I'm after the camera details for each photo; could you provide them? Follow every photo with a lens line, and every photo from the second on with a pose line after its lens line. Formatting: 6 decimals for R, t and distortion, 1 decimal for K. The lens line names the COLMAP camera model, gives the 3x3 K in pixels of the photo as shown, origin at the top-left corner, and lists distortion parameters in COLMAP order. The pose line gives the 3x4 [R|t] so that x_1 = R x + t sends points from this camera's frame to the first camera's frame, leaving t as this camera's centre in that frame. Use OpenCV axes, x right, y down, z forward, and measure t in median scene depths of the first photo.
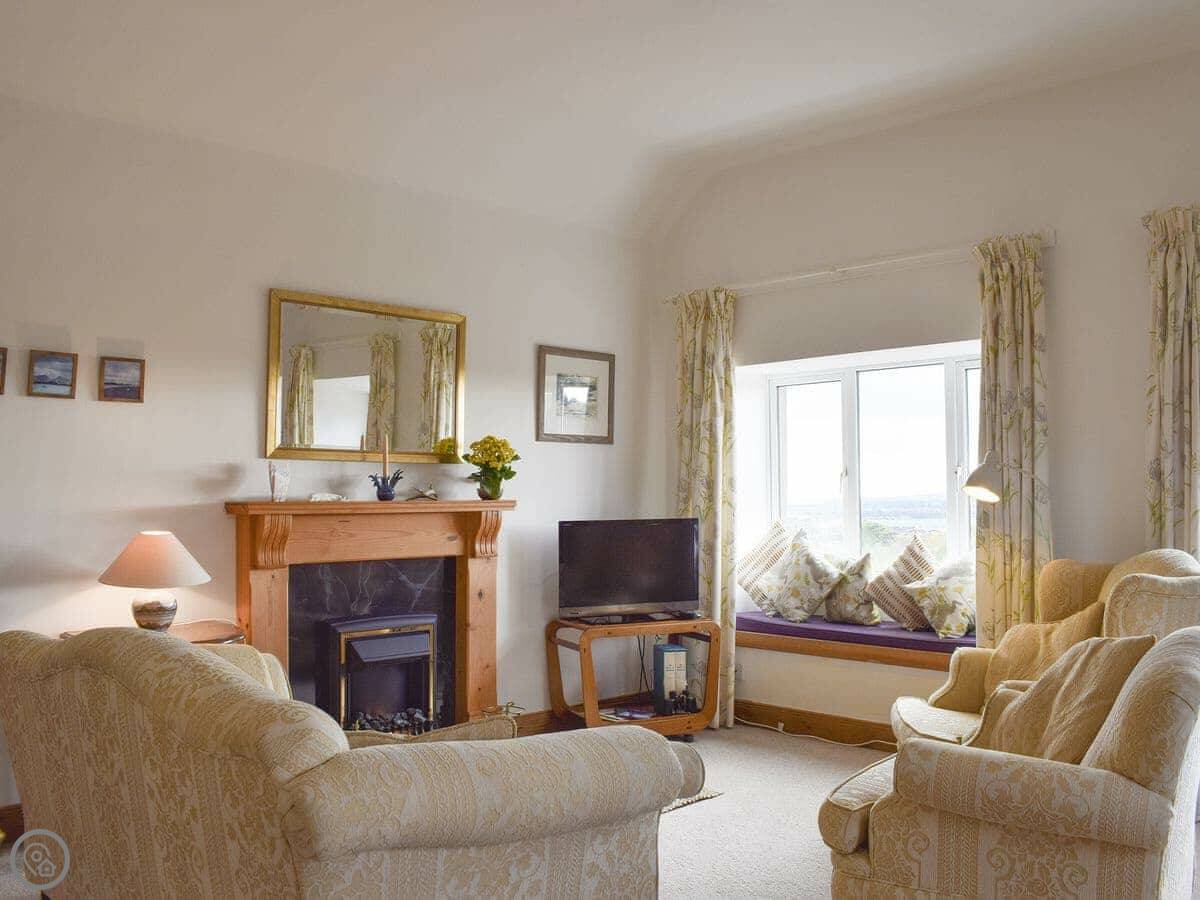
lens RADIAL K [[1073.6, 0, 599.9], [0, 1073.6, 462.9], [0, 0, 1]] dist [-0.088300, 0.003501]
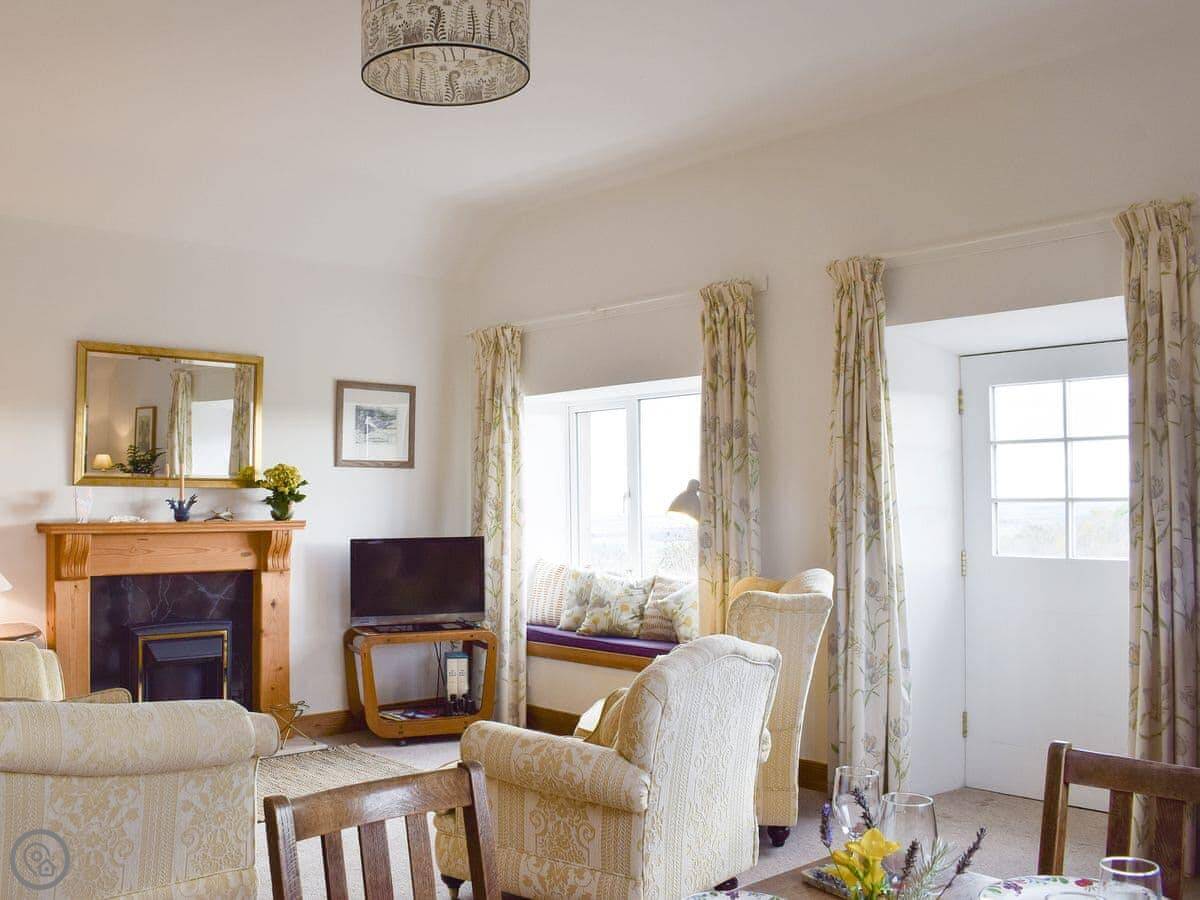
lens RADIAL K [[1152.4, 0, 506.4], [0, 1152.4, 445.9], [0, 0, 1]] dist [-0.085696, 0.014098]
pose [[0.996502, -0.004649, -0.083435, 0.235513], [0.003014, 0.999801, -0.019719, -0.019463], [0.083510, 0.019398, 0.996318, -0.186068]]
